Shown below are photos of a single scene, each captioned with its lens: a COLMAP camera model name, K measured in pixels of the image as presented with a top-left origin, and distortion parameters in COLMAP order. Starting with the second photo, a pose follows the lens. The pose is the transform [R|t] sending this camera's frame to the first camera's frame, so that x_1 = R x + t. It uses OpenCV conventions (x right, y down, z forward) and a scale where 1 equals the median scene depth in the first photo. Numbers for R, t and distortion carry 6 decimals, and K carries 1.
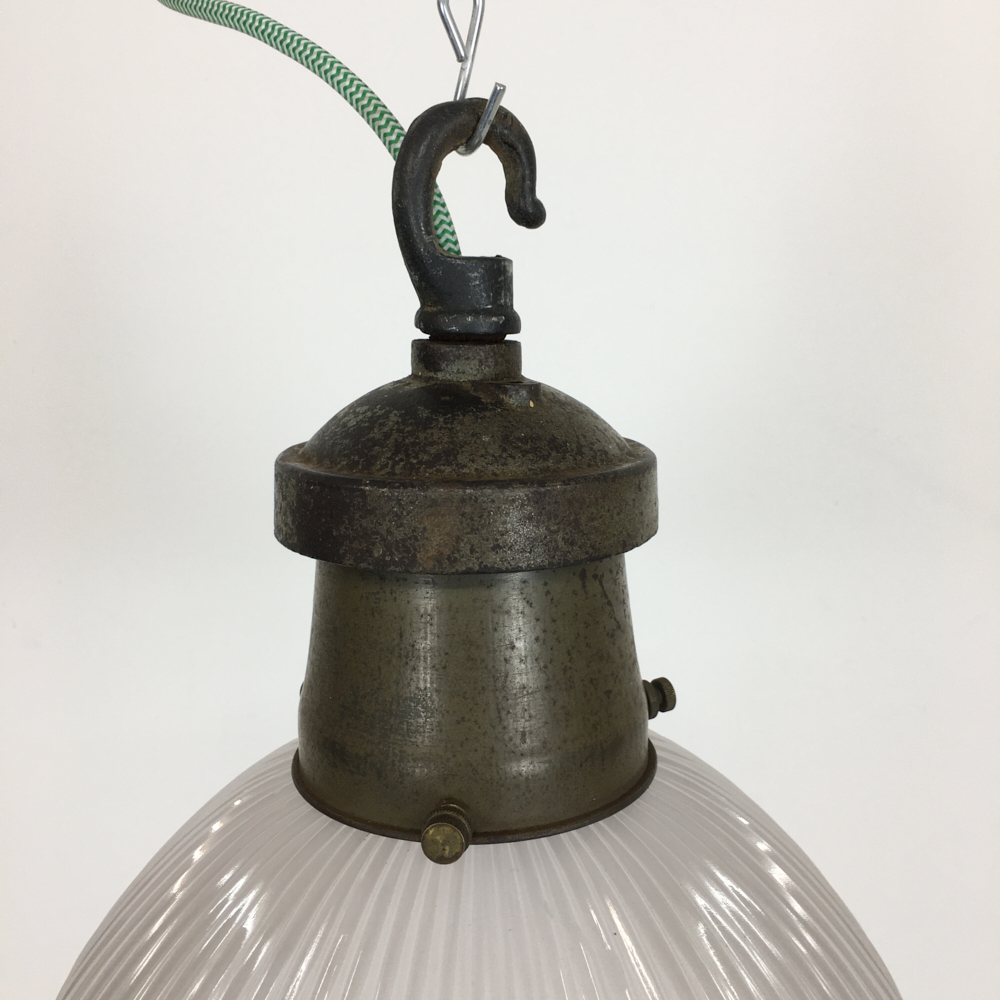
lens RADIAL K [[1138.4, 0, 496.8], [0, 1138.4, 495.0], [0, 0, 1]] dist [0.035307, 0.000000]
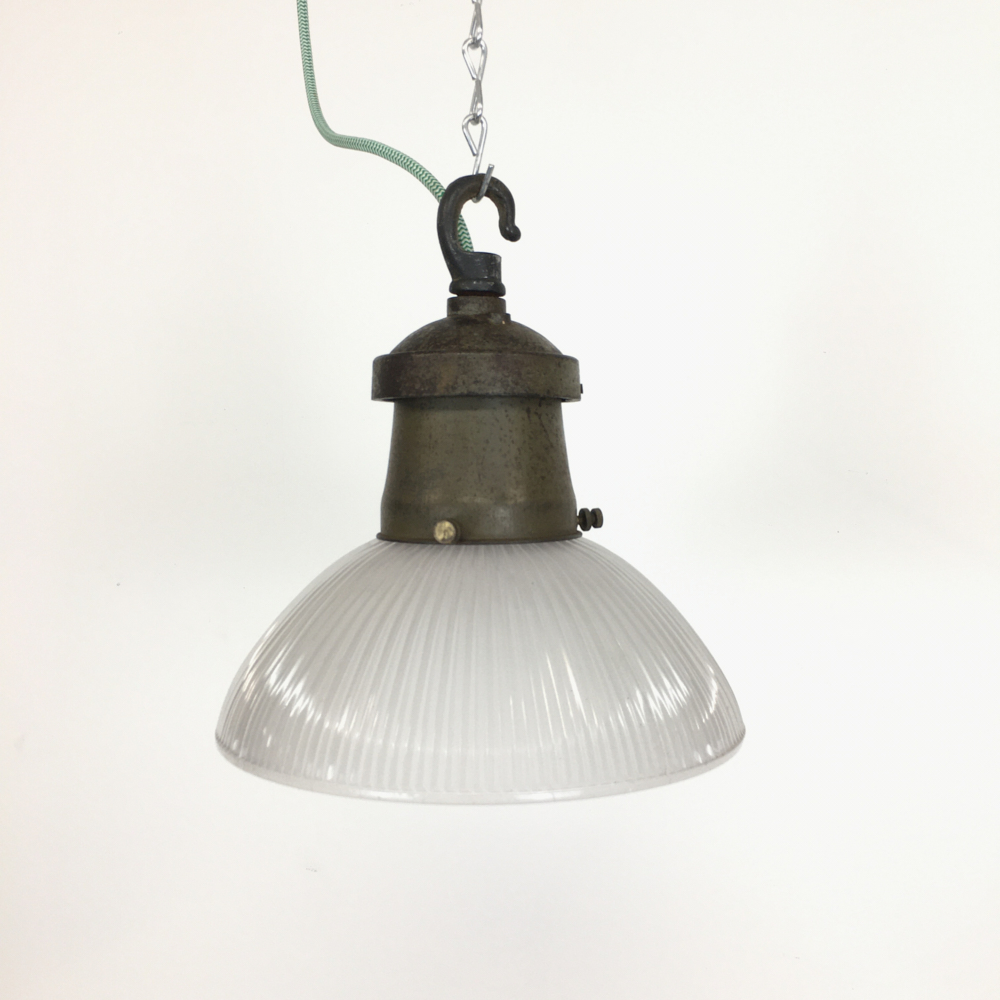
lens RADIAL K [[1138.4, 0, 504.5], [0, 1138.4, 501.6], [0, 0, 1]] dist [0.035307, 0.000000]
pose [[0.990424, 0.010872, -0.137633, 0.296109], [-0.032499, 0.987240, -0.155886, 0.511079], [0.134182, 0.158866, 0.978139, -0.817322]]
